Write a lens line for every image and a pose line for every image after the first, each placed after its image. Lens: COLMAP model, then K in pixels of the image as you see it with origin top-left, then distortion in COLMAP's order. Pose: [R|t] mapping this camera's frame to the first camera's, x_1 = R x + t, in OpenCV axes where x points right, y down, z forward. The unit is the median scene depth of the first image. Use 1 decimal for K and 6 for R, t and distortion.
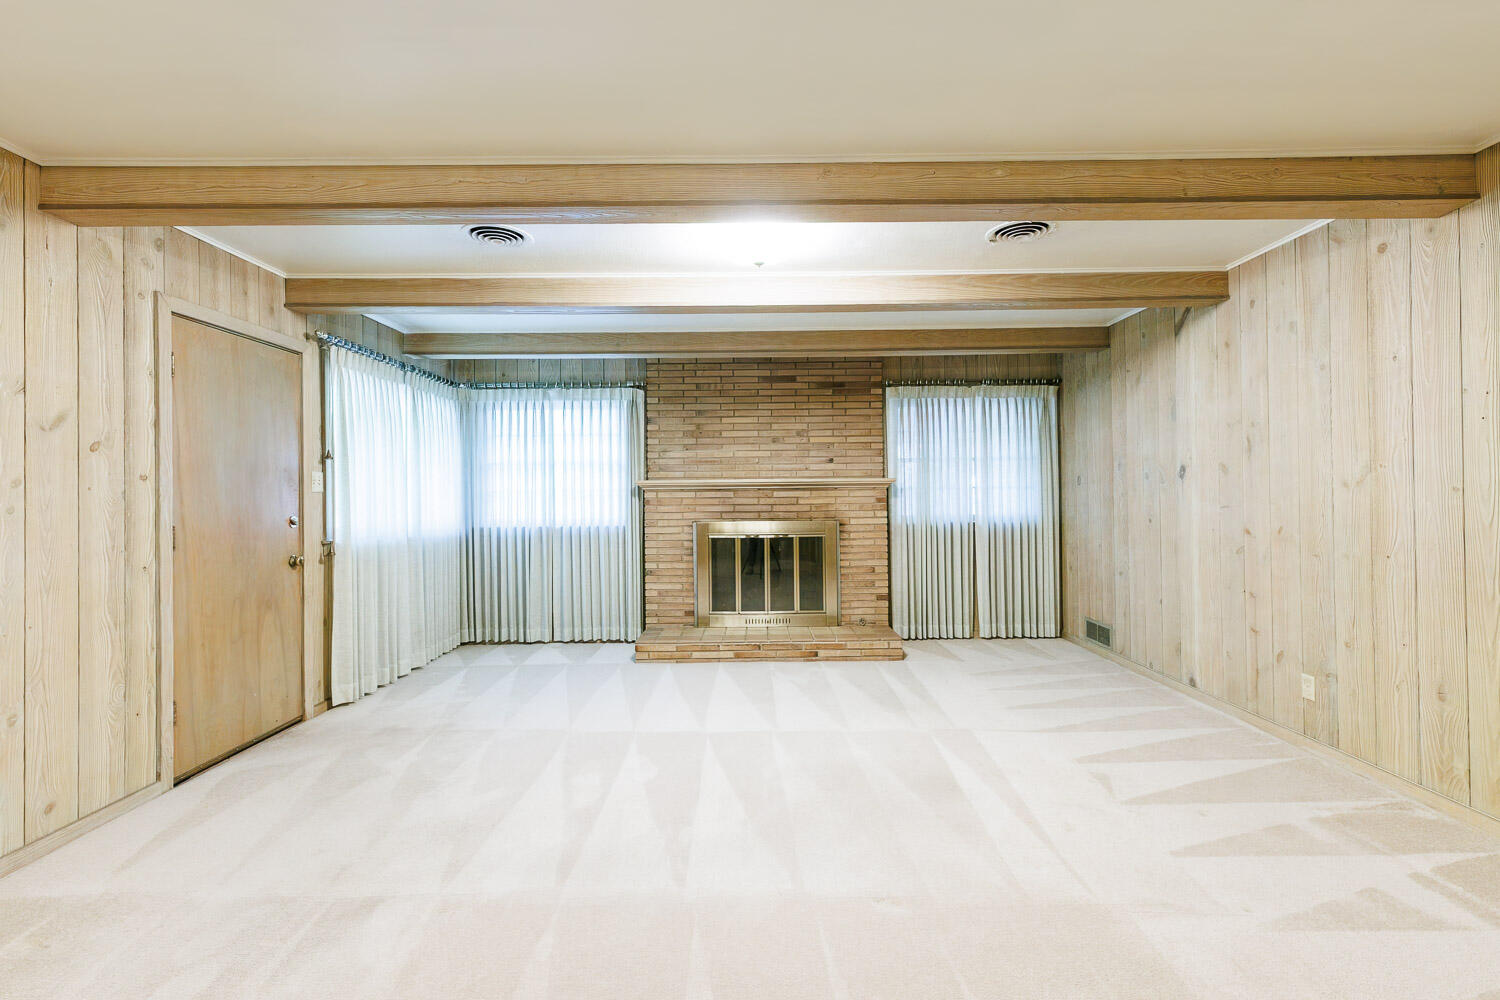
lens RADIAL K [[684.9, 0, 756.4], [0, 684.9, 495.5], [0, 0, 1]] dist [0.002303, 0.000724]
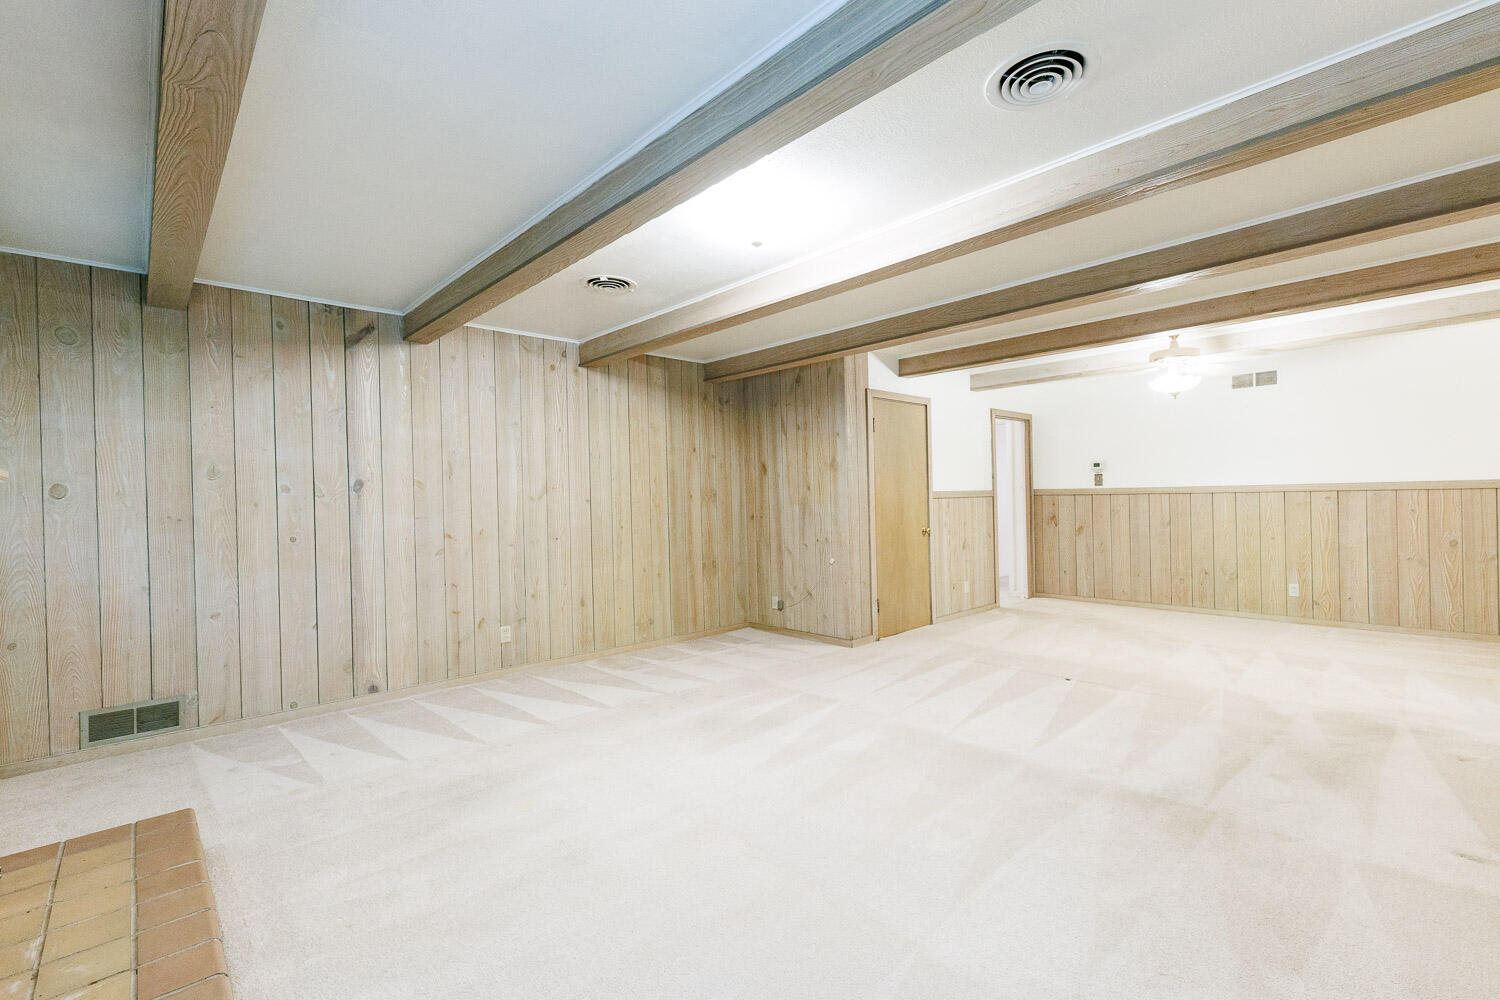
lens RADIAL K [[670.7, 0, 744.7], [0, 670.7, 506.1], [0, 0, 1]] dist [0.001842, -0.000001]
pose [[-0.673521, 0.016558, 0.738982, -0.365400], [0.028648, 0.999583, 0.003713, 0.005556], [-0.738613, 0.023671, -0.673714, 0.922664]]
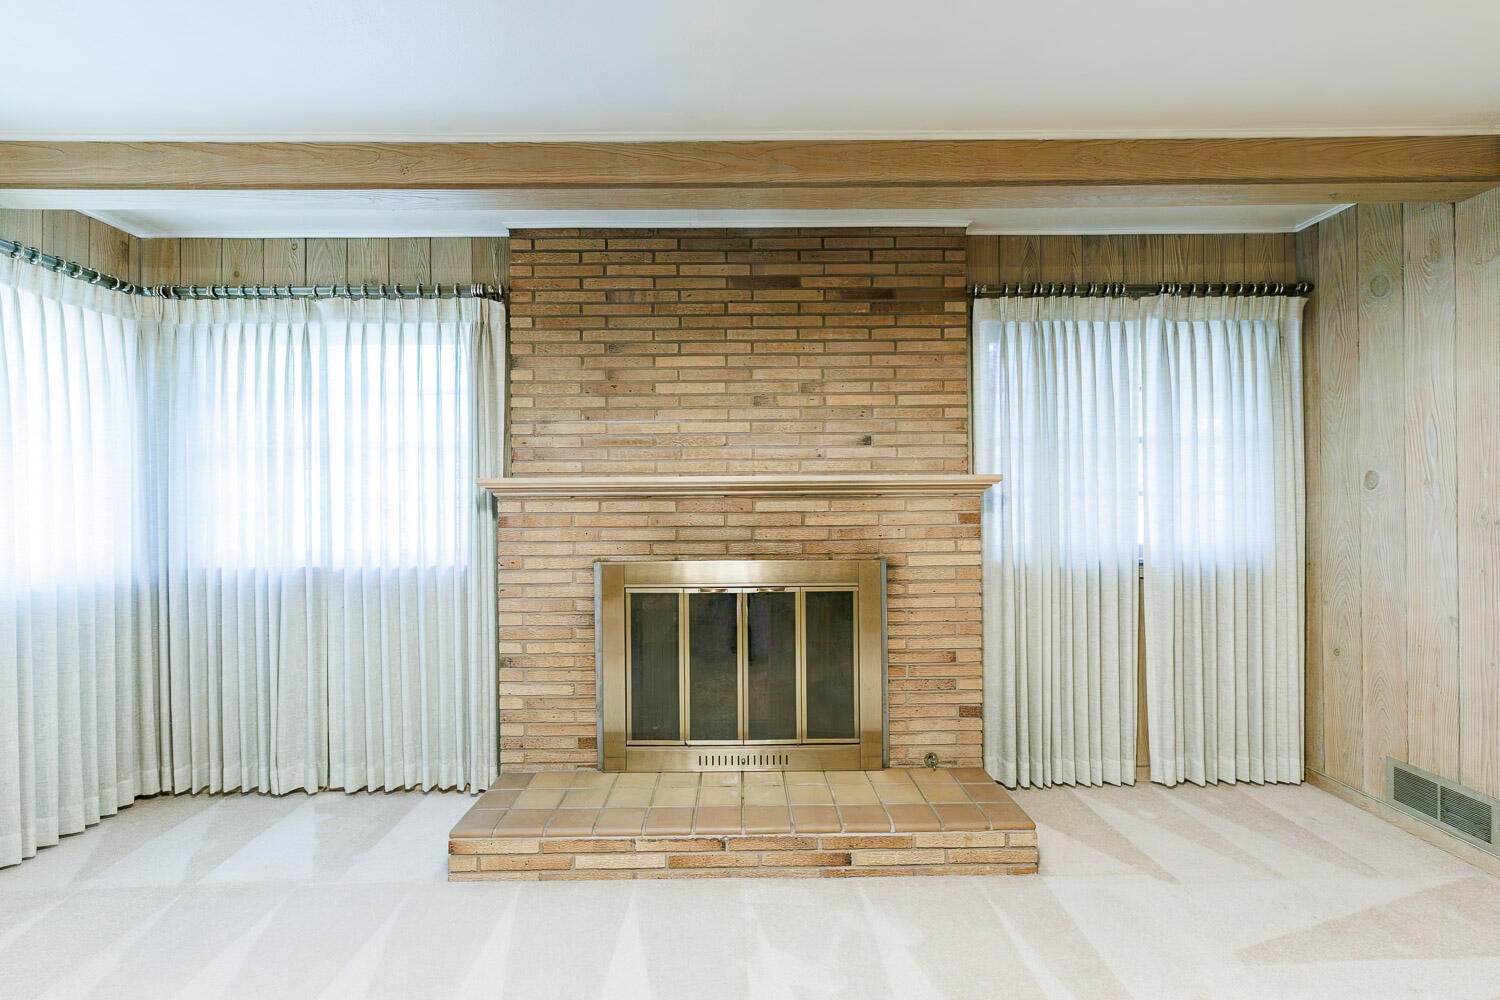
lens RADIAL K [[684.9, 0, 756.4], [0, 684.9, 495.5], [0, 0, 1]] dist [0.002303, 0.000724]
pose [[0.999763, 0.002570, 0.021605, 0.014603], [-0.002474, 0.999987, -0.004469, -0.007312], [-0.021616, 0.004415, 0.999757, 0.490839]]
